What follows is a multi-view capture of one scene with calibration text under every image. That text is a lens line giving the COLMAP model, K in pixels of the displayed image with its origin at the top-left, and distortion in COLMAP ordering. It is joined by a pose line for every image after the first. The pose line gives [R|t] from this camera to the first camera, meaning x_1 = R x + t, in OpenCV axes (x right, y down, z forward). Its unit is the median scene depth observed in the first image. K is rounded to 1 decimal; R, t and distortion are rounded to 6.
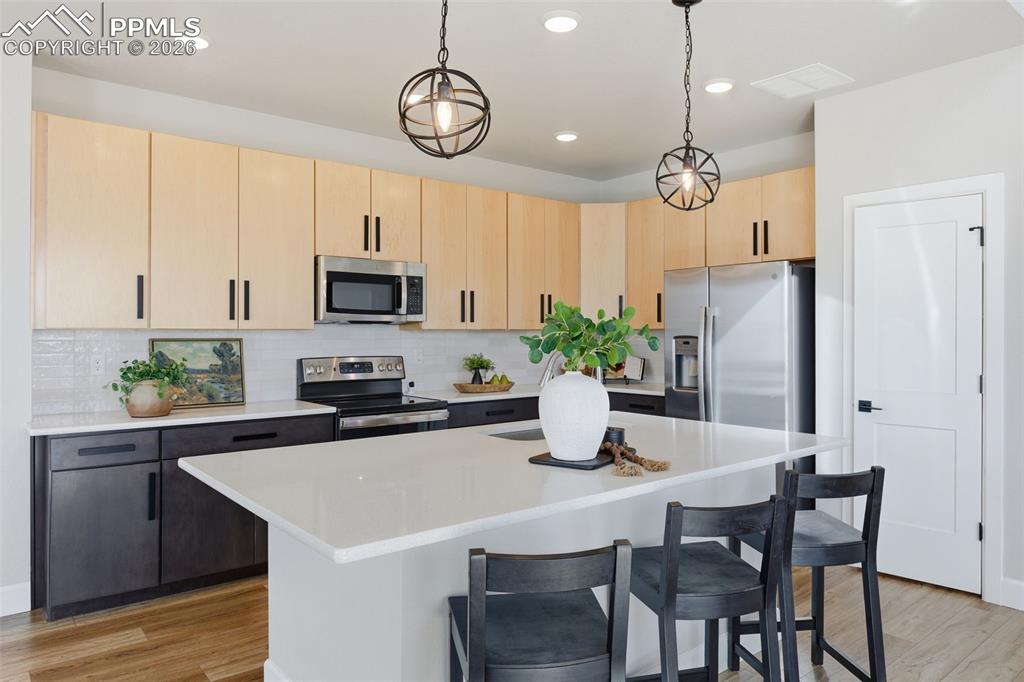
lens RADIAL K [[666.8, 0, 513.5], [0, 666.8, 333.6], [0, 0, 1]] dist [-0.005437, -0.000857]
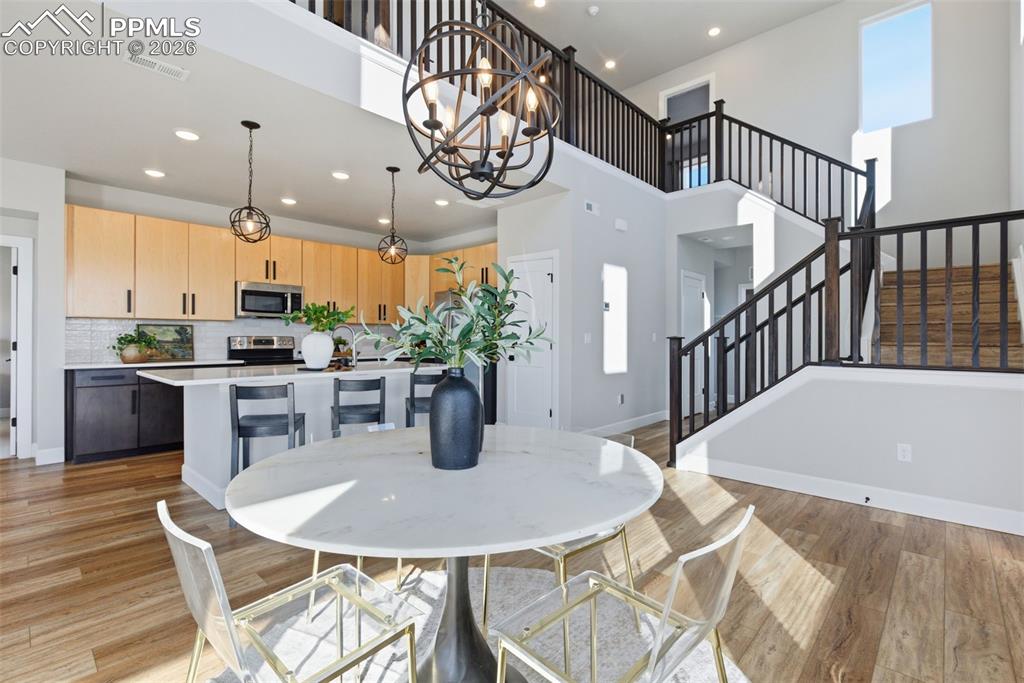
lens RADIAL K [[466.3, 0, 512.0], [0, 466.3, 341.5], [0, 0, 1]] dist [-0.000098, 0.000020]
pose [[0.991227, 0.002338, 0.132150, 0.312116], [-0.003247, 0.999973, 0.006660, 0.043203], [-0.132130, -0.007031, 0.991207, -0.418751]]
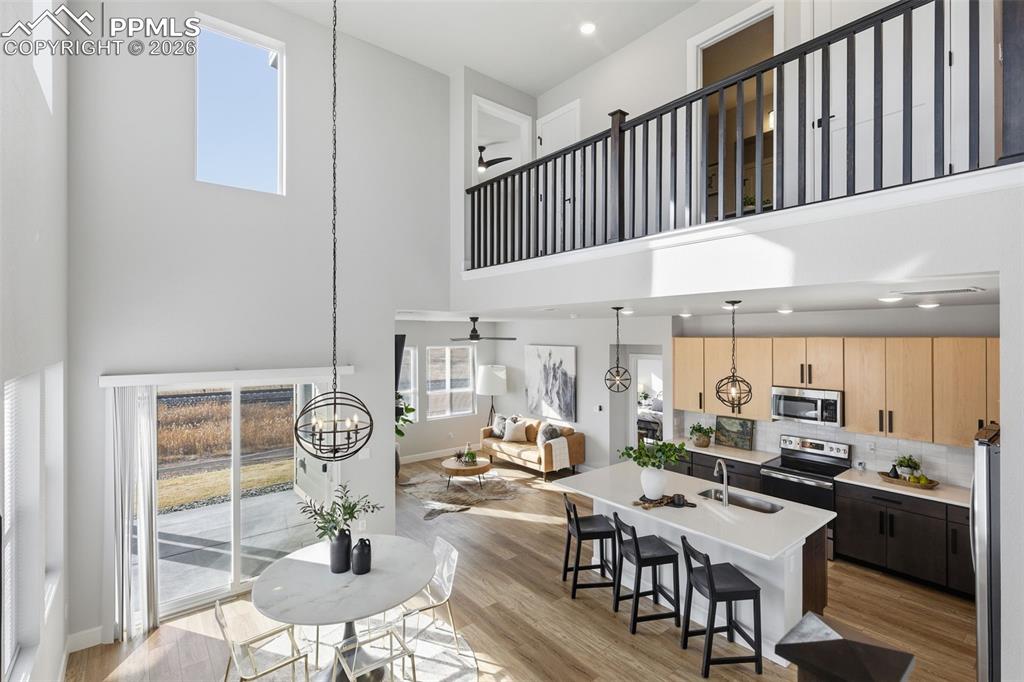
lens RADIAL K [[466.3, 0, 512.0], [0, 466.3, 341.0], [0, 0, 1]] dist [-0.000098, 0.000020]
pose [[-0.008774, 0.008948, -0.999921, 1.160019], [0.003468, 0.999954, 0.008918, -0.277434], [0.999955, -0.003390, -0.008805, 0.237234]]
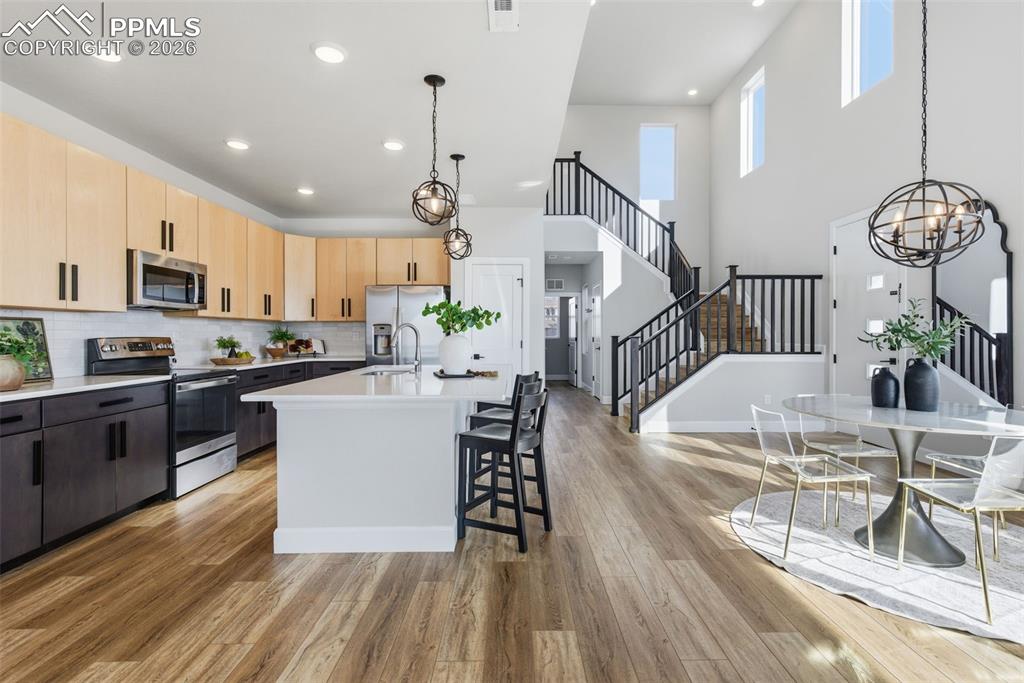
lens RADIAL K [[474.0, 0, 515.0], [0, 474.0, 337.7], [0, 0, 1]] dist [-0.001027, -0.000270]
pose [[0.631003, -0.005374, 0.775762, -0.534363], [-0.000460, 0.999973, 0.007301, 0.033004], [-0.775781, -0.004964, 0.630983, -0.051436]]
